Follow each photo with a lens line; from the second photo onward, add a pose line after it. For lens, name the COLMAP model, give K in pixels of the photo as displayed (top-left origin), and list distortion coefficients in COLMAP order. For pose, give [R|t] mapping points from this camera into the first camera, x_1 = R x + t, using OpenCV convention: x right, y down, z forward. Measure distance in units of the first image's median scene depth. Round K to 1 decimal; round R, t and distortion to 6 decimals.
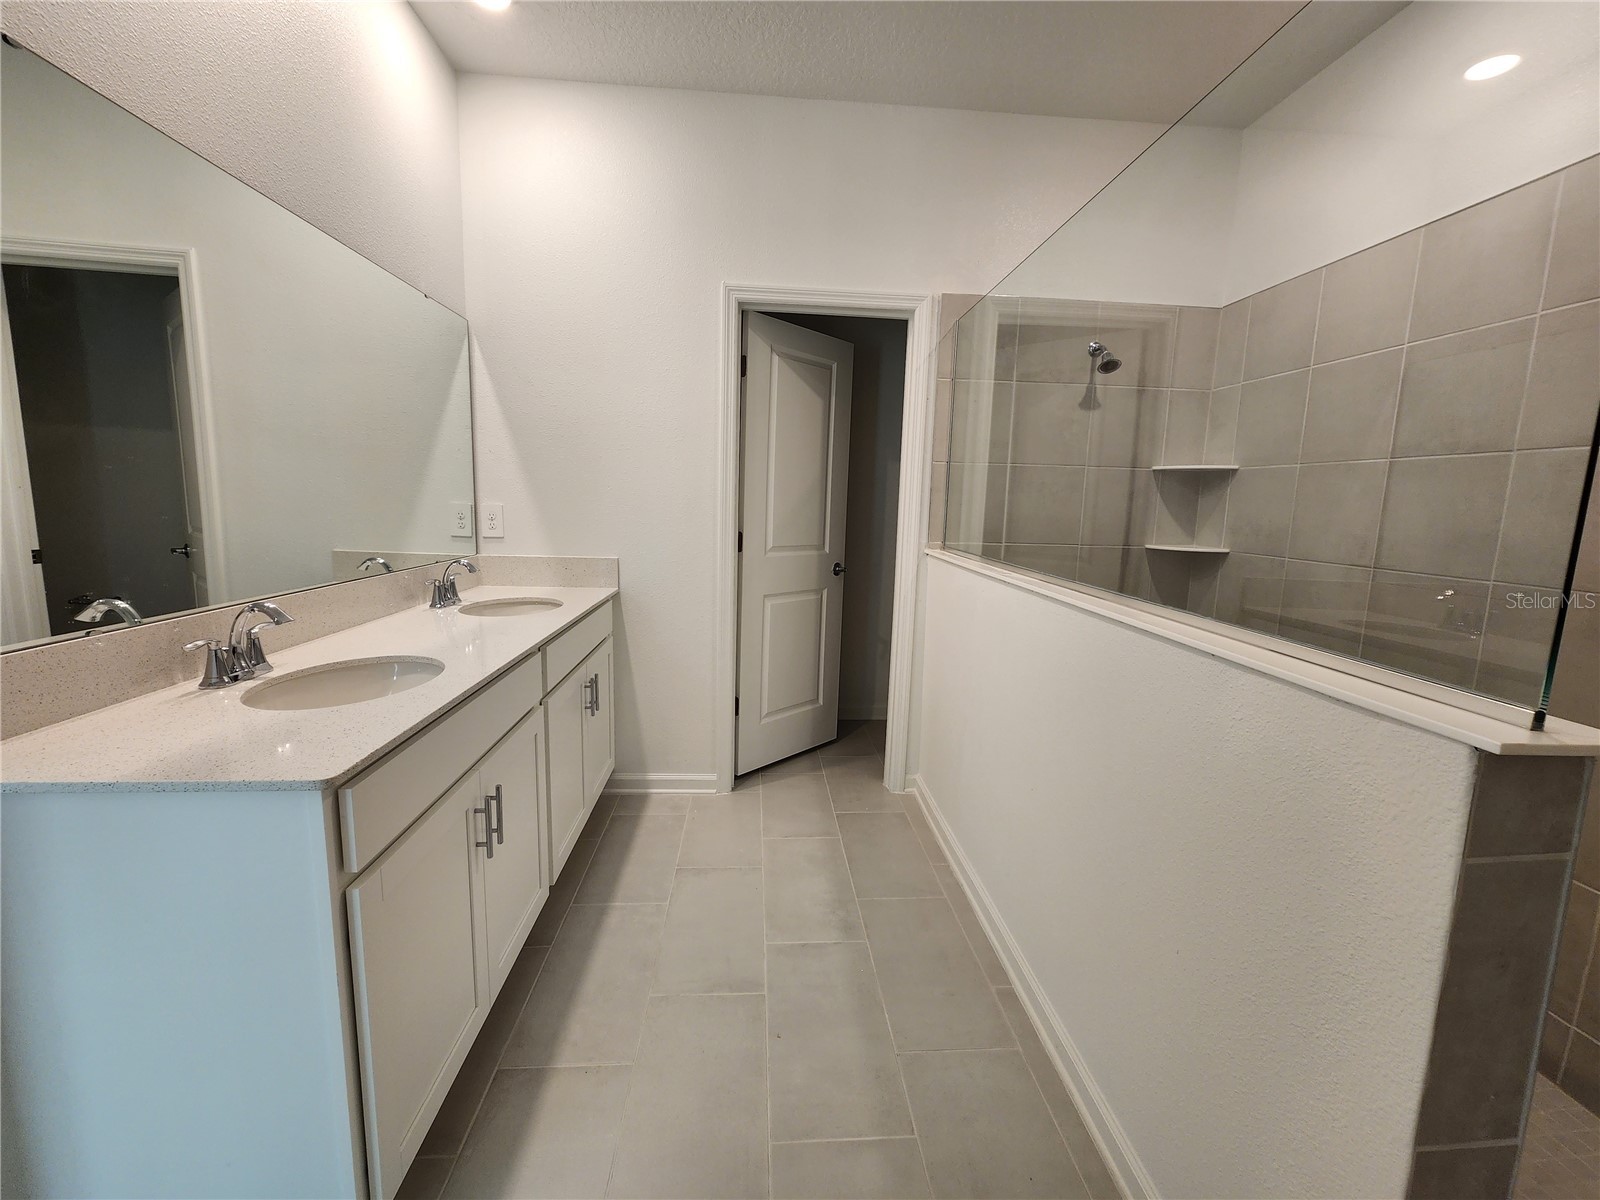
lens RADIAL K [[657.4, 0, 804.4], [0, 657.4, 592.1], [0, 0, 1]] dist [-0.000068, -0.000702]
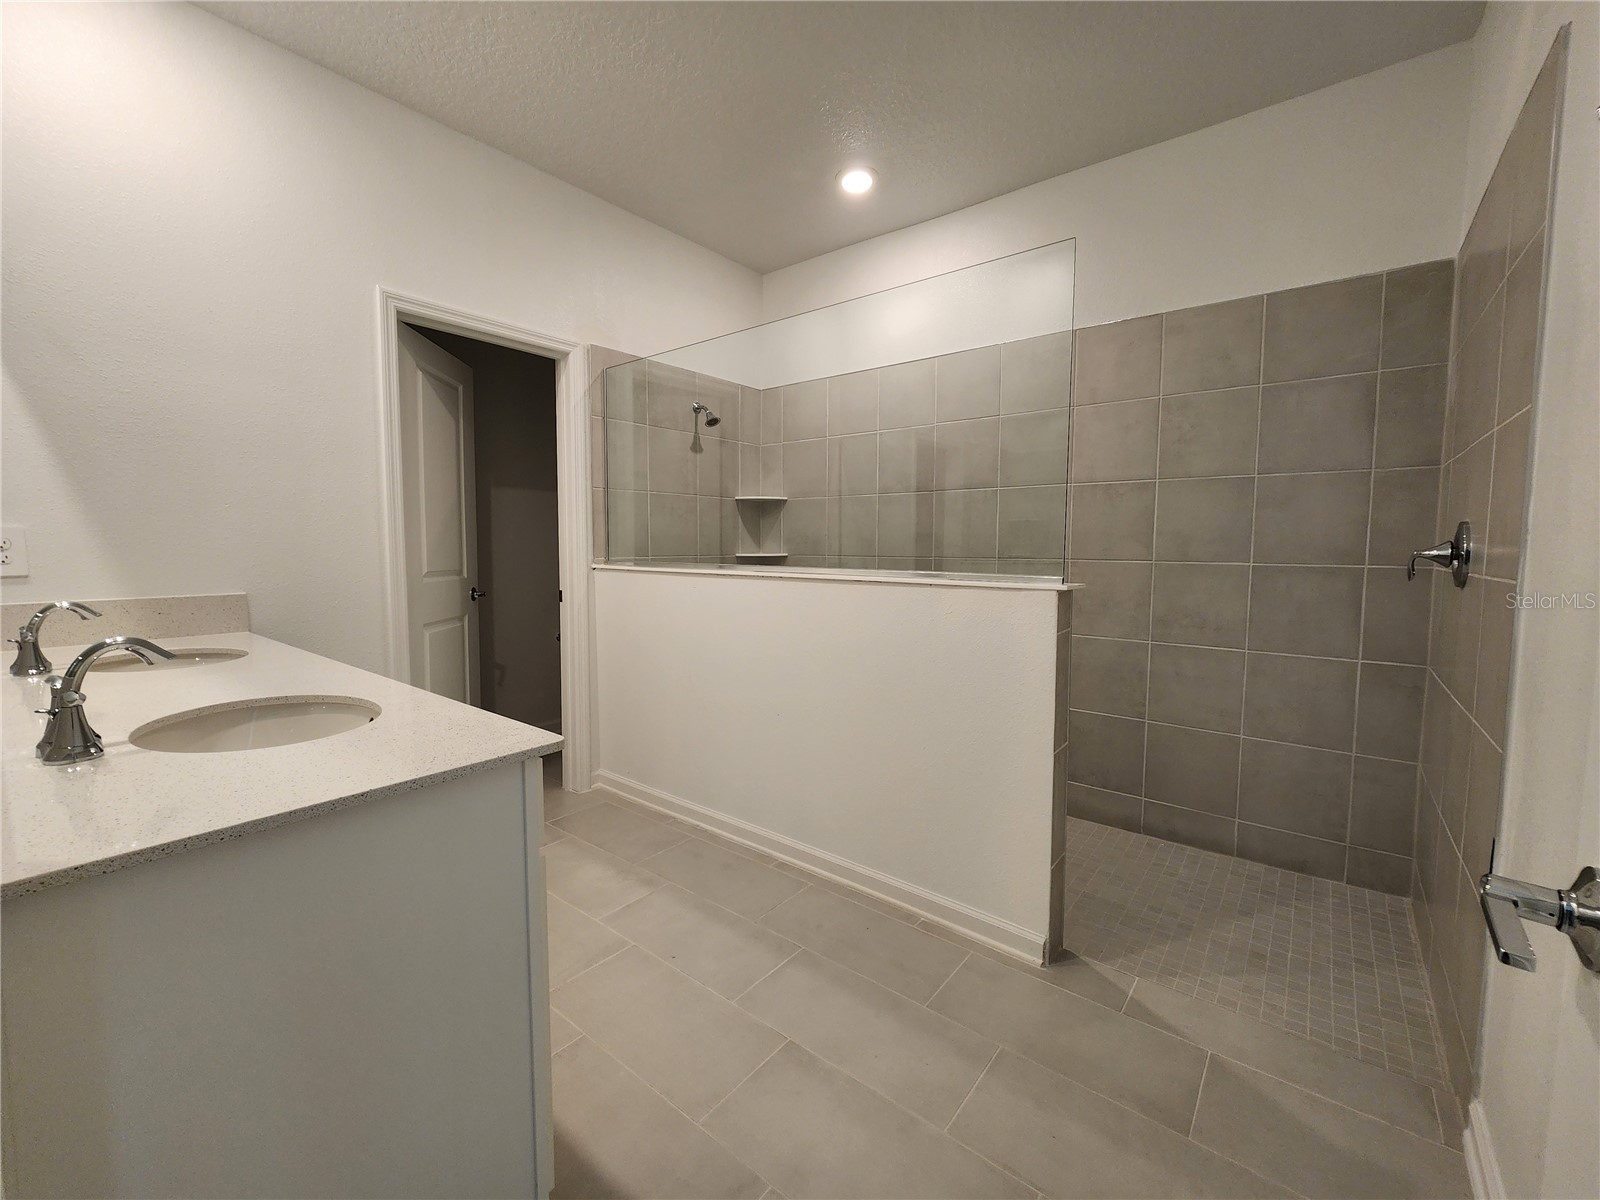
lens RADIAL K [[657.4, 0, 804.4], [0, 657.4, 592.1], [0, 0, 1]] dist [-0.000068, -0.000702]
pose [[0.678424, -0.079787, 0.730325, -0.404171], [0.119965, 0.992774, -0.002980, 0.028943], [-0.724810, 0.089635, 0.683093, -0.027467]]
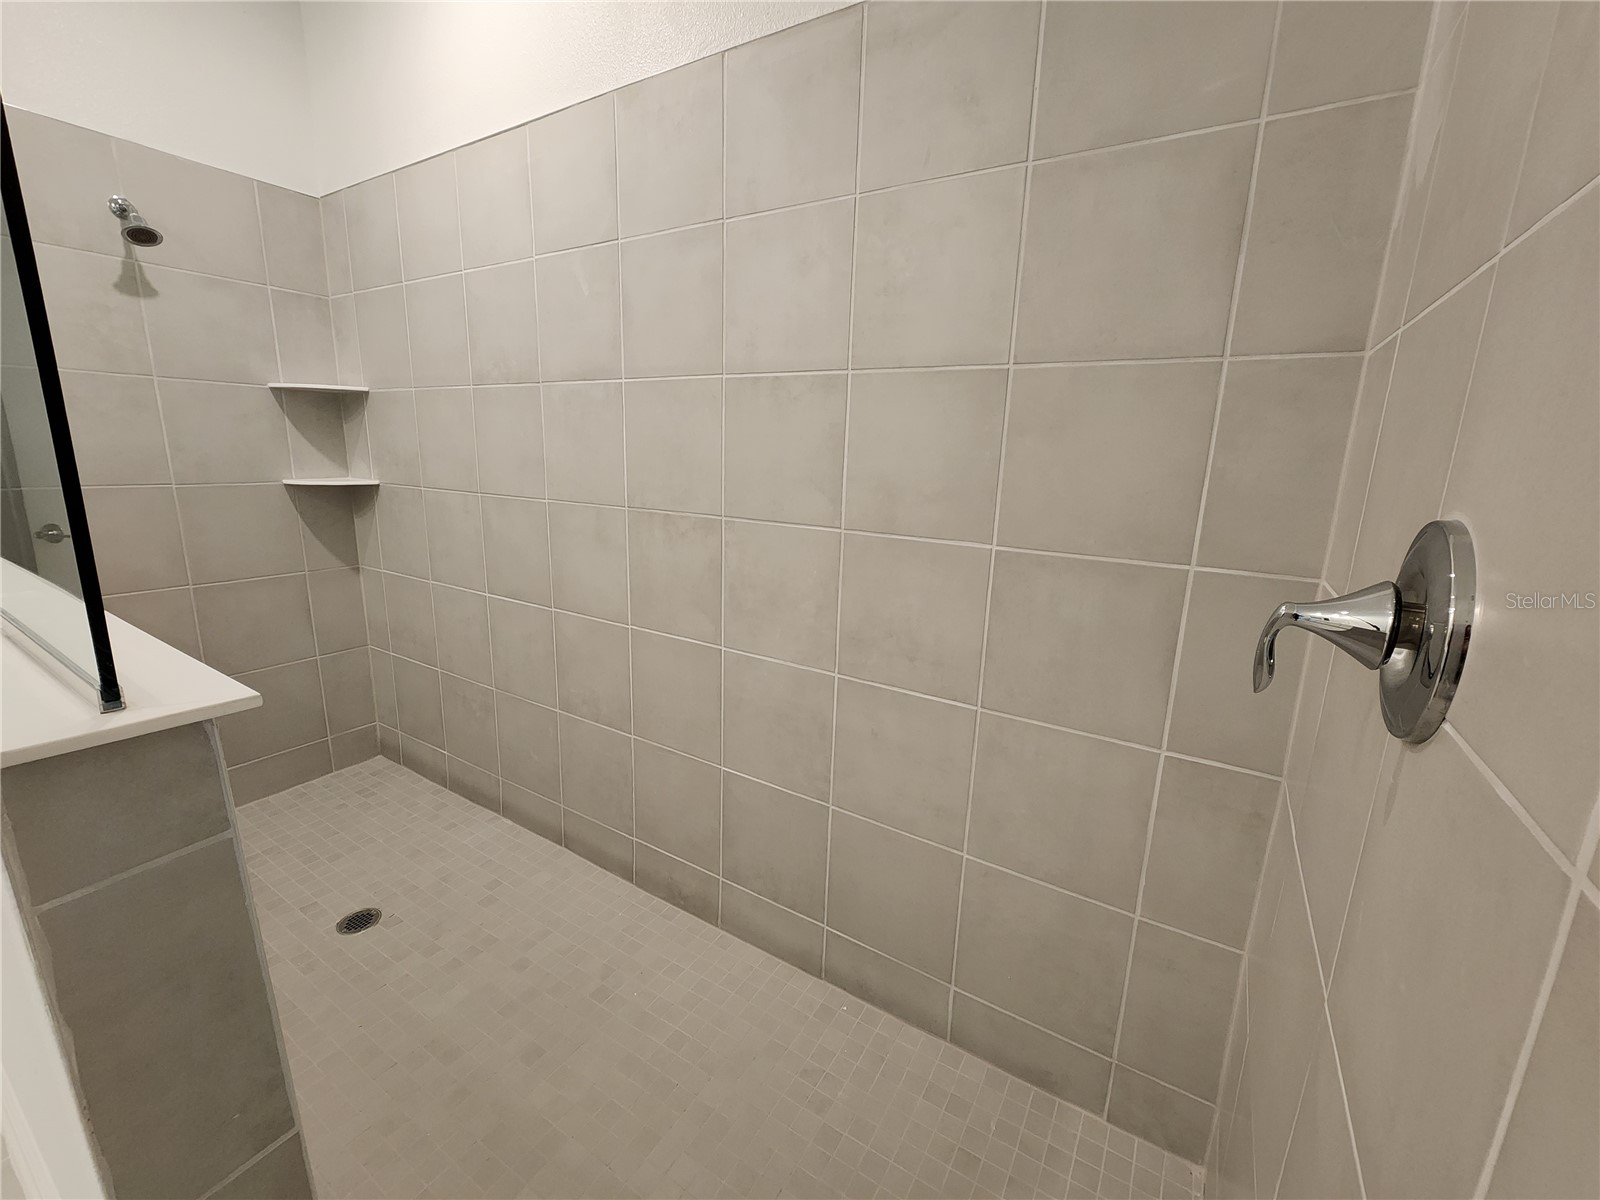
lens RADIAL K [[657.4, 0, 804.4], [0, 657.4, 592.1], [0, 0, 1]] dist [-0.000068, -0.000702]
pose [[0.588494, -0.181589, 0.787845, 0.238133], [0.101216, 0.983332, 0.151041, 0.009205], [-0.802141, -0.009144, 0.597065, -0.027080]]
